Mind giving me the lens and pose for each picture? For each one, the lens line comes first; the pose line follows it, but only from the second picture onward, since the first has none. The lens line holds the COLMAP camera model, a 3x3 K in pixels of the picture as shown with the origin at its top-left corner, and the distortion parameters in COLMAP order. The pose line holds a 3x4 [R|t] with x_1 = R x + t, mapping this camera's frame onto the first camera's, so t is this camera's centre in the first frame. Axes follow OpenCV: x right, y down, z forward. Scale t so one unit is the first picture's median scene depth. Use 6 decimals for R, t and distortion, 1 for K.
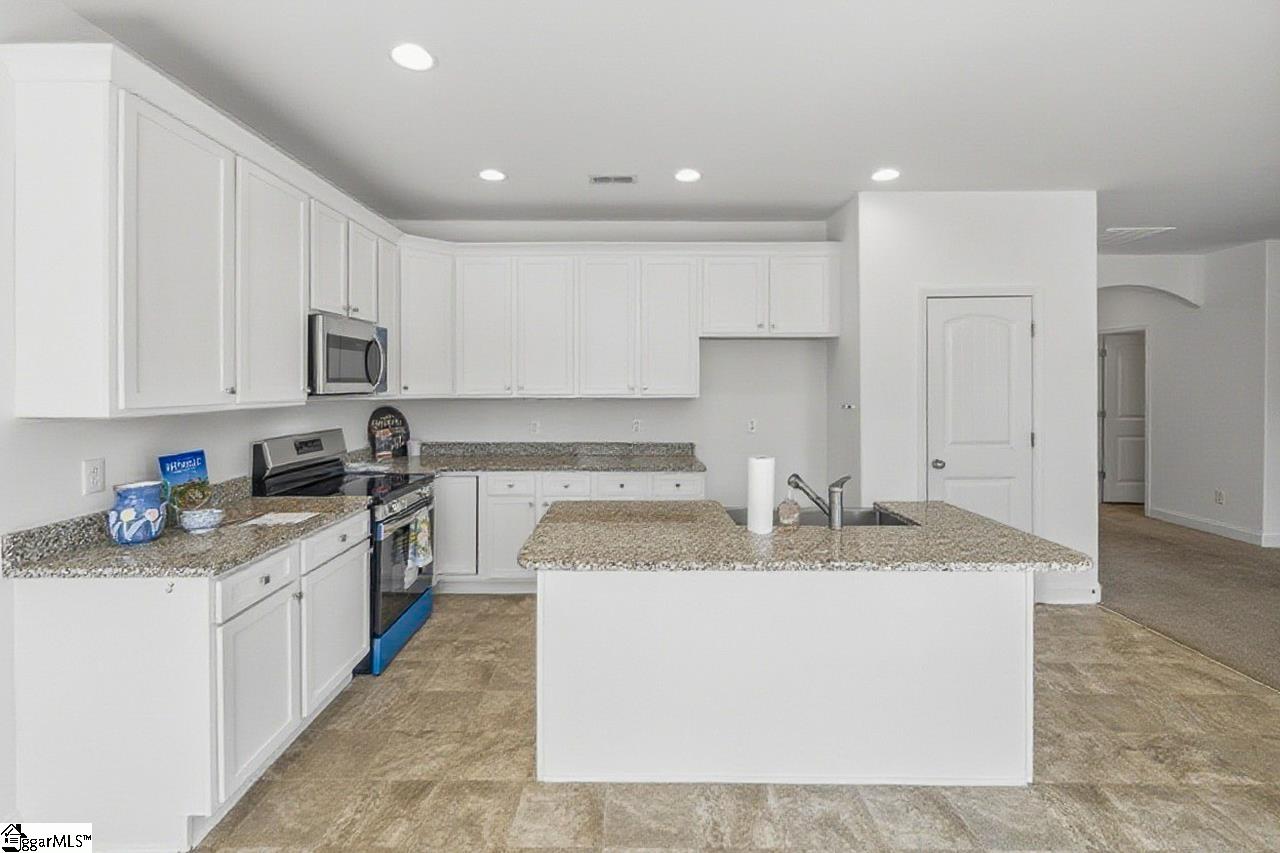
lens RADIAL K [[569.7, 0, 631.4], [0, 569.7, 382.9], [0, 0, 1]] dist [-0.000068, 0.000131]
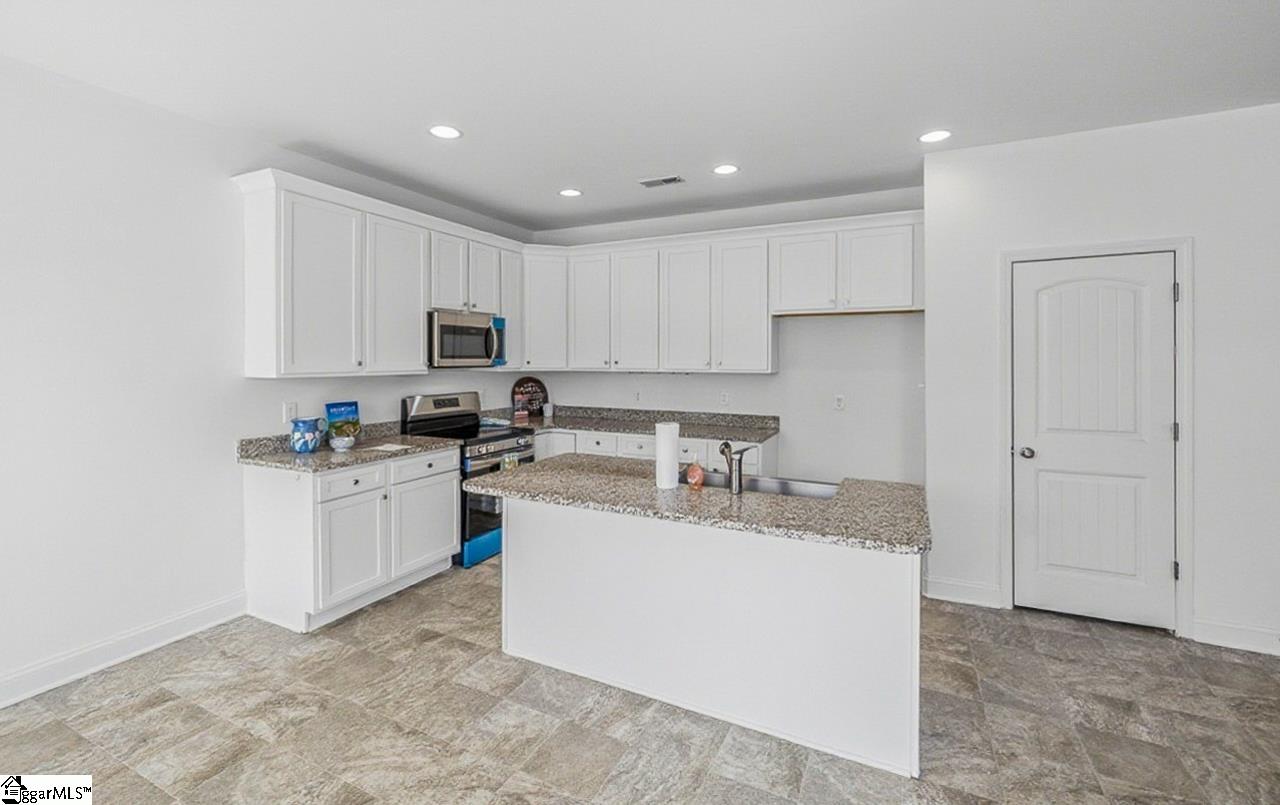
lens RADIAL K [[551.4, 0, 639.1], [0, 551.4, 363.8], [0, 0, 1]] dist [0.000642, 0.000148]
pose [[0.898349, 0.005385, -0.439250, 0.532736], [-0.001474, 0.999956, 0.009245, -0.000759], [0.439281, -0.007658, 0.898317, -0.026058]]
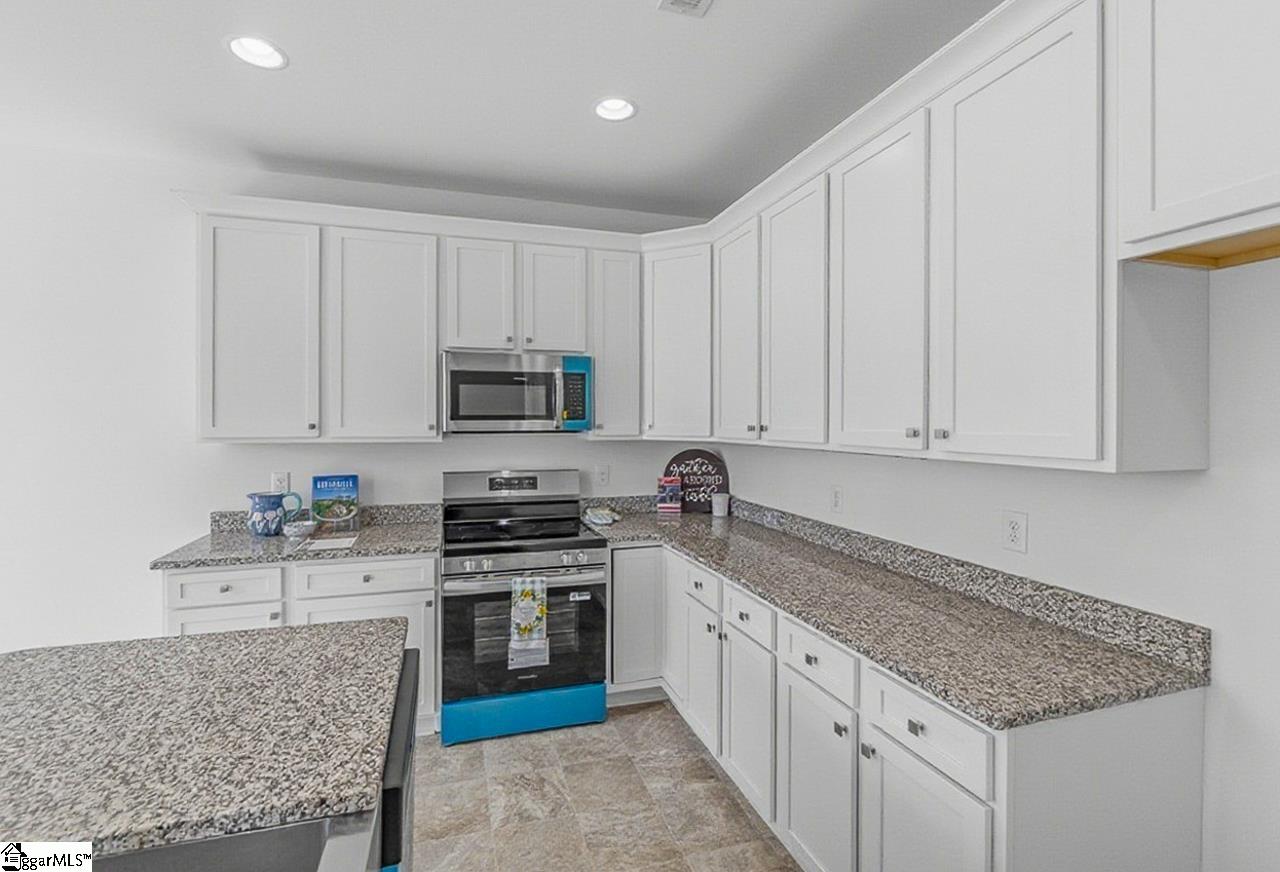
lens RADIAL K [[582.1, 0, 626.9], [0, 582.1, 421.9], [0, 0, 1]] dist [0.038649, -0.000254]
pose [[0.268302, 0.003370, -0.963329, 0.532918], [0.000114, 0.999994, 0.003530, -0.000510], [0.963335, -0.001057, 0.268300, 1.042587]]
